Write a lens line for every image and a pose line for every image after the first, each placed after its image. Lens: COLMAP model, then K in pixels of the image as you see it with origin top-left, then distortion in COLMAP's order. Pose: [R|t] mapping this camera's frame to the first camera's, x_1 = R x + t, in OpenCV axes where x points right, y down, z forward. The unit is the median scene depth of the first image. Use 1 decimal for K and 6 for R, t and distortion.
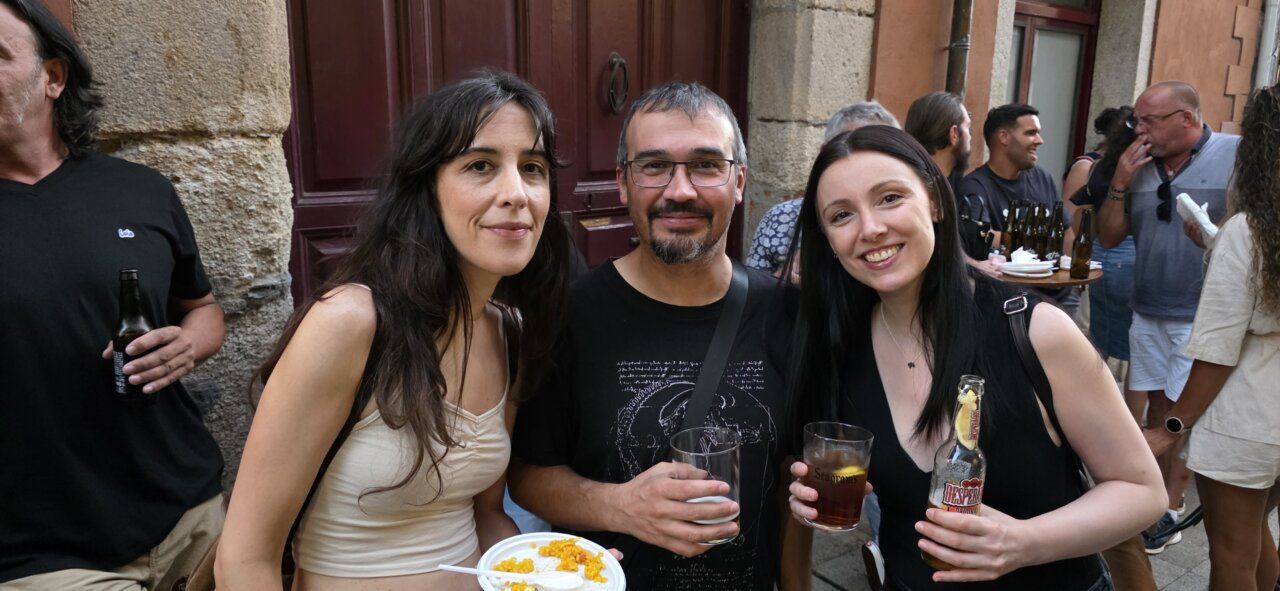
lens RADIAL K [[861.4, 0, 640.0], [0, 861.4, 295.5], [0, 0, 1]] dist [0.006678, -0.022917]
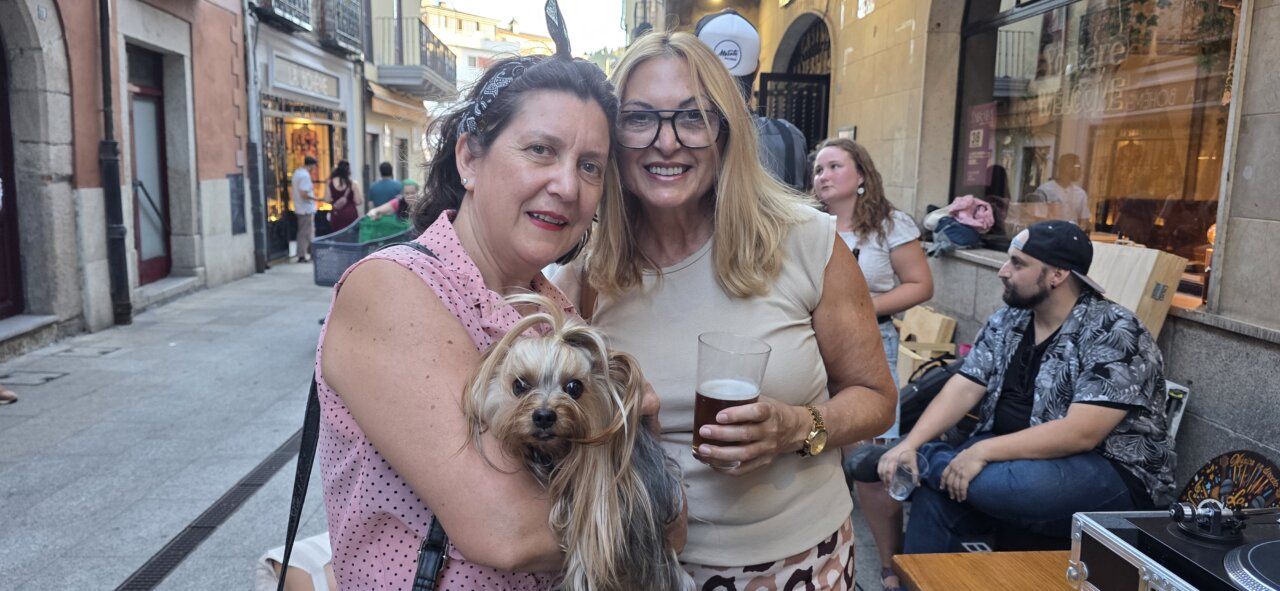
lens RADIAL K [[861.4, 0, 640.0], [0, 861.4, 295.5], [0, 0, 1]] dist [0.006678, -0.022917]
pose [[0.538846, -0.119189, 0.833930, -0.783432], [0.153251, 0.987291, 0.042085, 0.287740], [-0.828347, 0.105124, 0.550264, -1.265037]]
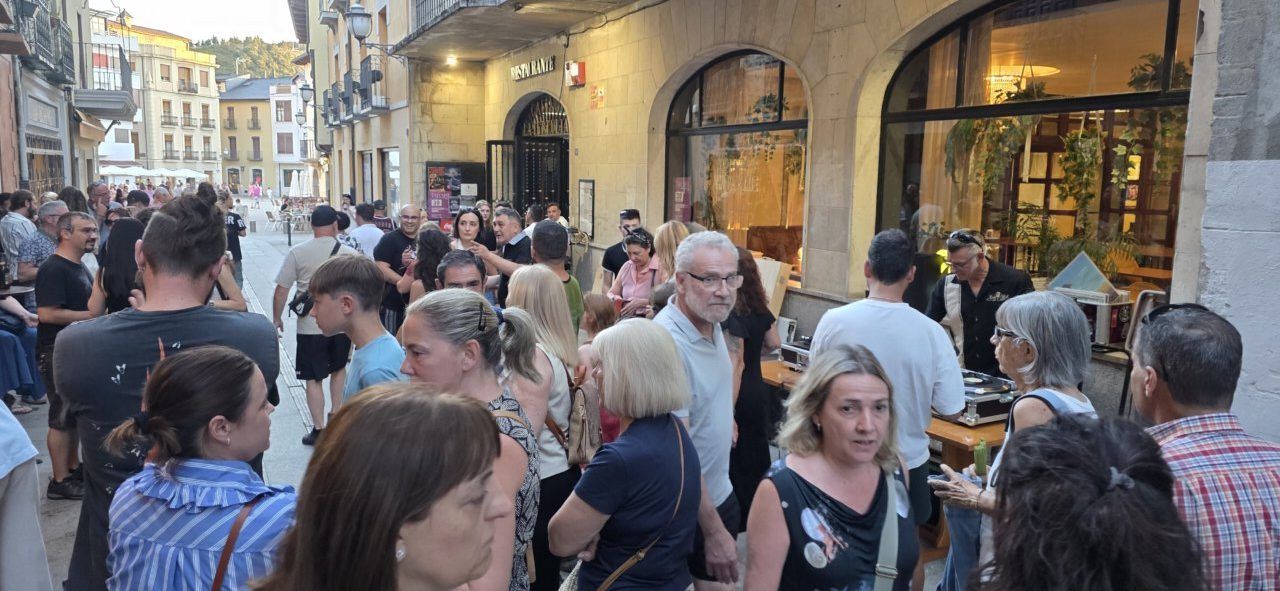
lens RADIAL K [[861.4, 0, 640.0], [0, 861.4, 295.5], [0, 0, 1]] dist [0.006678, -0.022917]
pose [[0.145470, -0.144984, 0.978682, -1.916358], [0.183441, 0.976005, 0.117321, 0.120796], [-0.972208, 0.162464, 0.168576, -1.226552]]
